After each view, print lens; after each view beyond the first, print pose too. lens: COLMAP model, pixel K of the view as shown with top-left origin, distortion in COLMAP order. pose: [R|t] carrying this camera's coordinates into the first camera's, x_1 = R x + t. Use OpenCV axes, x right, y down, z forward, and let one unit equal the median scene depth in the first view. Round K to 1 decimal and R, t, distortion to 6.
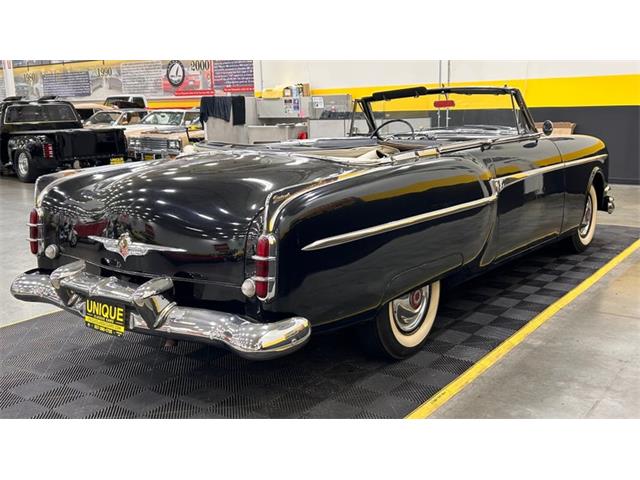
lens RADIAL K [[704.7, 0, 320.0], [0, 704.7, 240.0], [0, 0, 1]] dist [-0.015751, -0.001969]
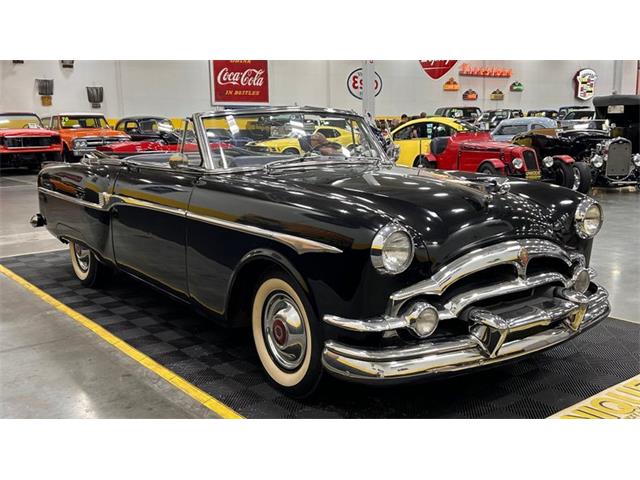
lens RADIAL K [[704.7, 0, 320.0], [0, 704.7, 240.0], [0, 0, 1]] dist [-0.015751, -0.001969]
pose [[-0.286667, 0.209057, -0.934942, 1.179223], [-0.161280, 0.951442, 0.262197, -0.353439], [0.944357, 0.225951, -0.239031, 1.522384]]
